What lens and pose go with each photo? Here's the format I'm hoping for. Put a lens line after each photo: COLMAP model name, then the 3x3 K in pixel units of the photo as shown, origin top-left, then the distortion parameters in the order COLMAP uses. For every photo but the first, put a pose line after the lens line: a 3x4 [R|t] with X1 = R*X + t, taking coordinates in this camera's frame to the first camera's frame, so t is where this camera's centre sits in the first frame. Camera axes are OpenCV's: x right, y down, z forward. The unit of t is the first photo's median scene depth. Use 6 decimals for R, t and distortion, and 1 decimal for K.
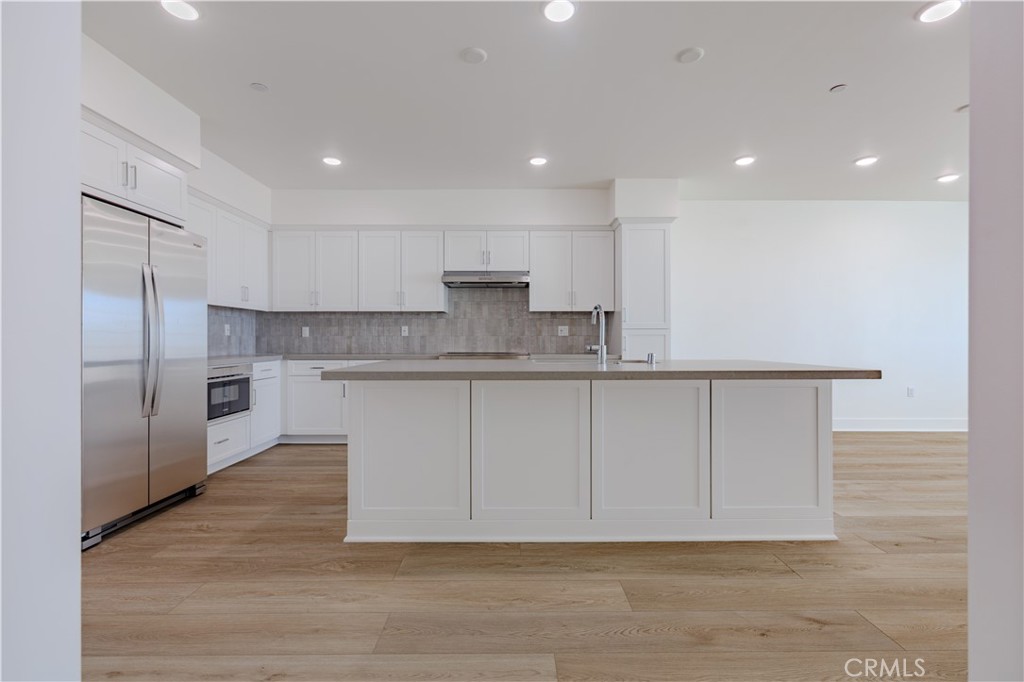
lens RADIAL K [[444.3, 0, 511.2], [0, 444.3, 345.6], [0, 0, 1]] dist [-0.000831, -0.000090]
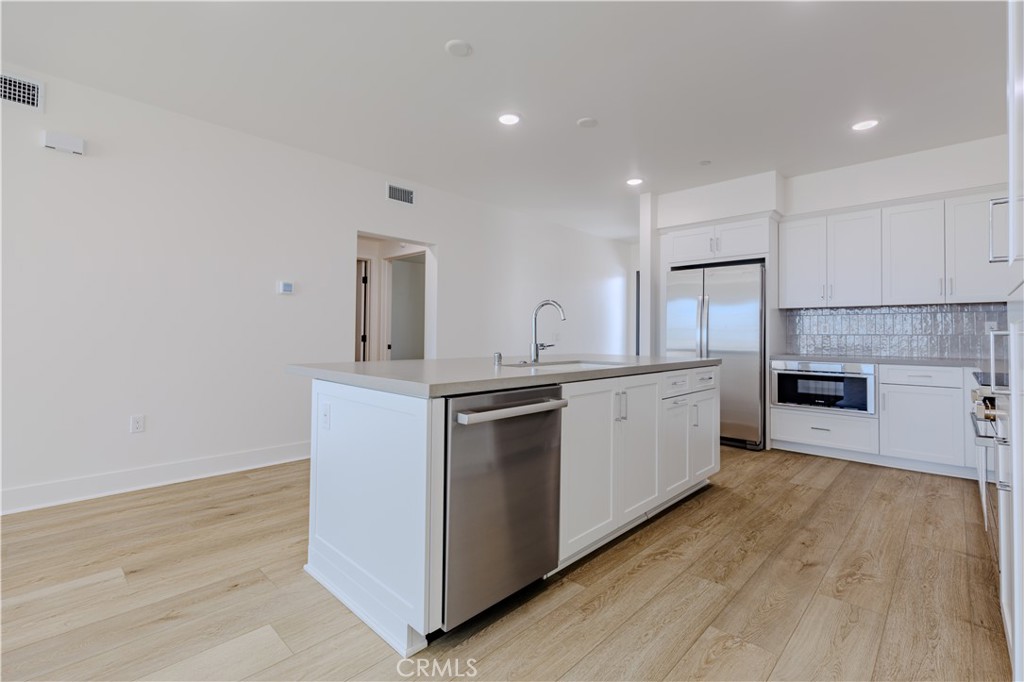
lens RADIAL K [[455.6, 0, 512.3], [0, 455.6, 328.6], [0, 0, 1]] dist [0.002225, 0.000663]
pose [[-0.691992, -0.013751, -0.721774, 0.530653], [-0.017871, 0.999838, -0.001915, -0.014249], [0.721684, 0.011573, -0.692126, 0.912350]]
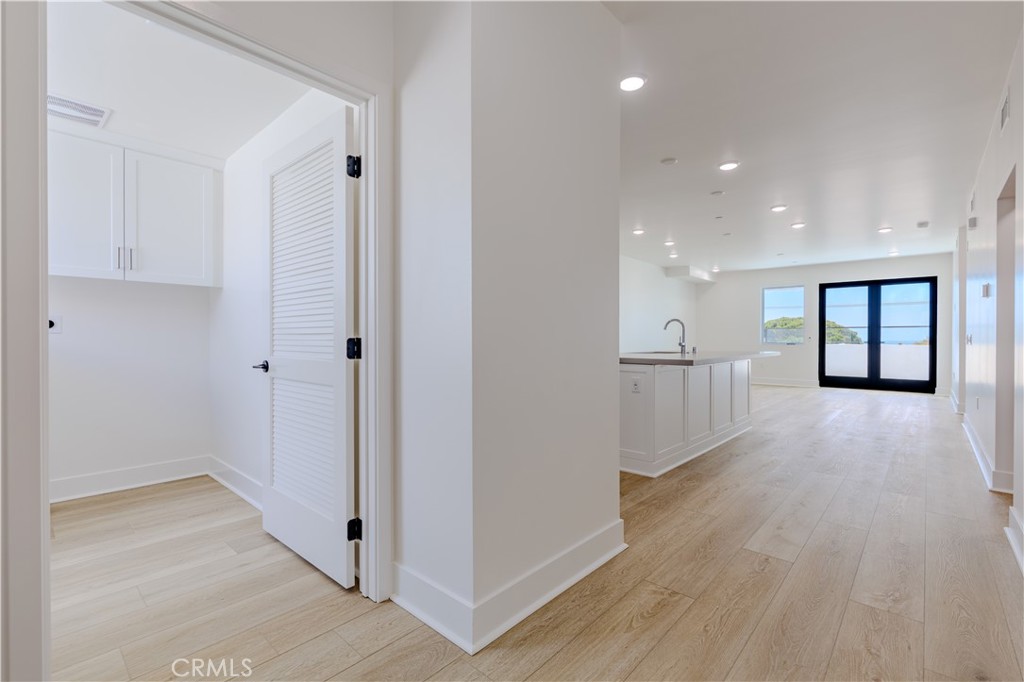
lens RADIAL K [[454.5, 0, 506.0], [0, 454.5, 340.2], [0, 0, 1]] dist [0.001780, 0.000138]
pose [[0.684803, -0.001910, 0.728726, -0.862776], [0.010274, 0.999922, -0.007034, -0.001182], [-0.728656, 0.012304, 0.684769, 0.159645]]
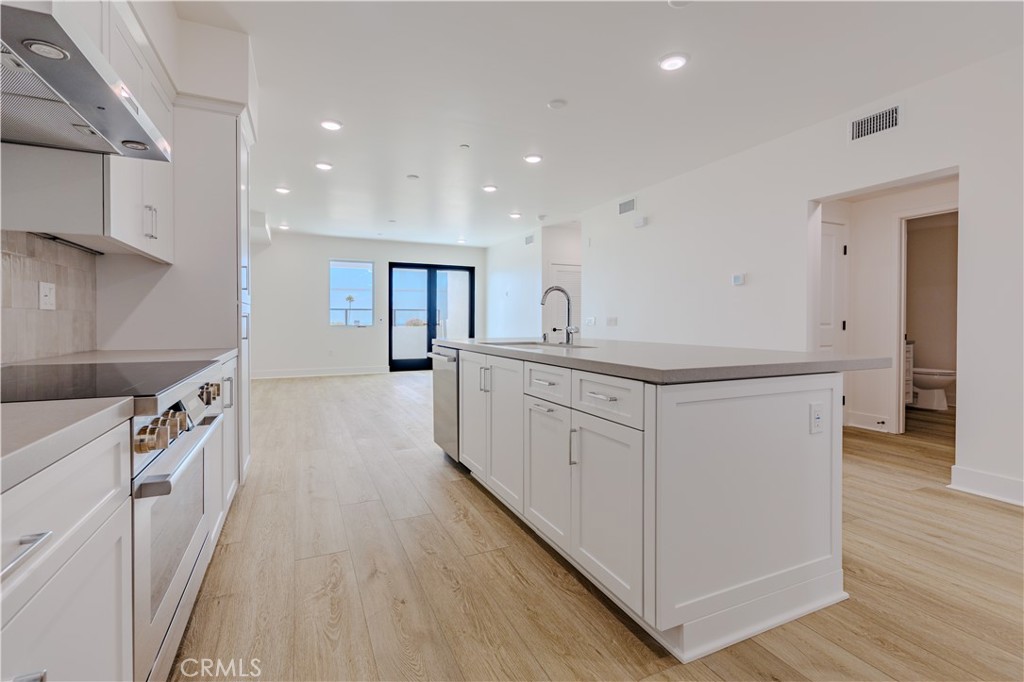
lens RADIAL K [[465.0, 0, 507.8], [0, 465.0, 324.9], [0, 0, 1]] dist [0.001665, 0.000758]
pose [[-0.415110, -0.006801, 0.909746, -0.401991], [0.015637, 0.999771, 0.014610, -0.010716], [-0.909637, 0.020291, -0.414909, 0.873687]]
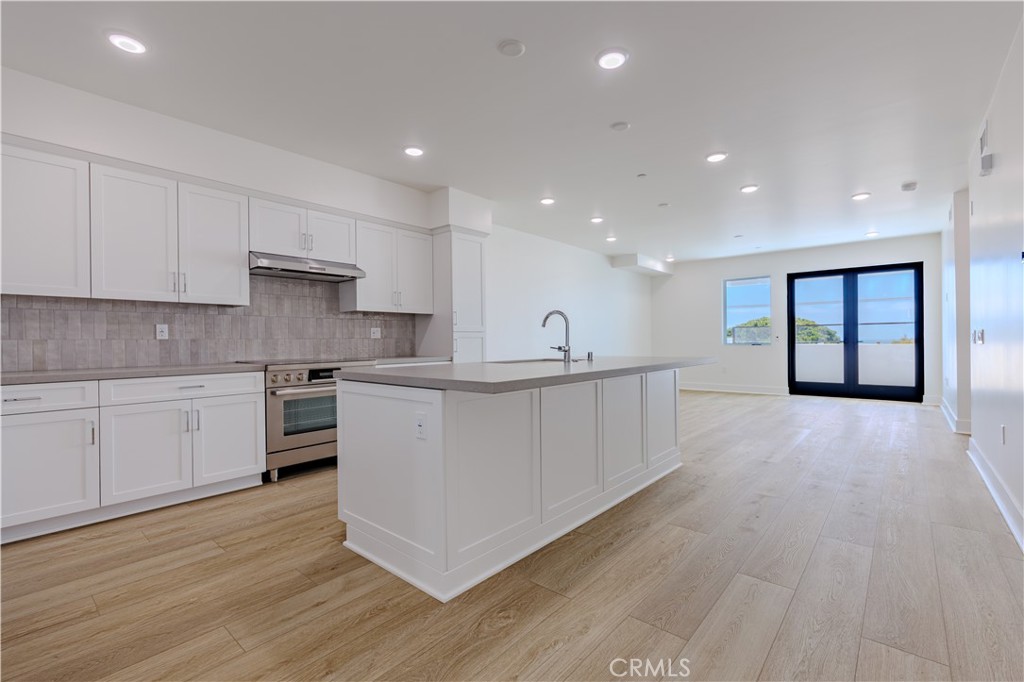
lens RADIAL K [[452.9, 0, 508.4], [0, 452.9, 340.8], [0, 0, 1]] dist [-0.000767, -0.000008]
pose [[0.662895, -0.005961, 0.748688, -0.428504], [0.021968, 0.999693, -0.011492, -0.000815], [-0.748390, 0.024065, 0.662823, 0.185567]]
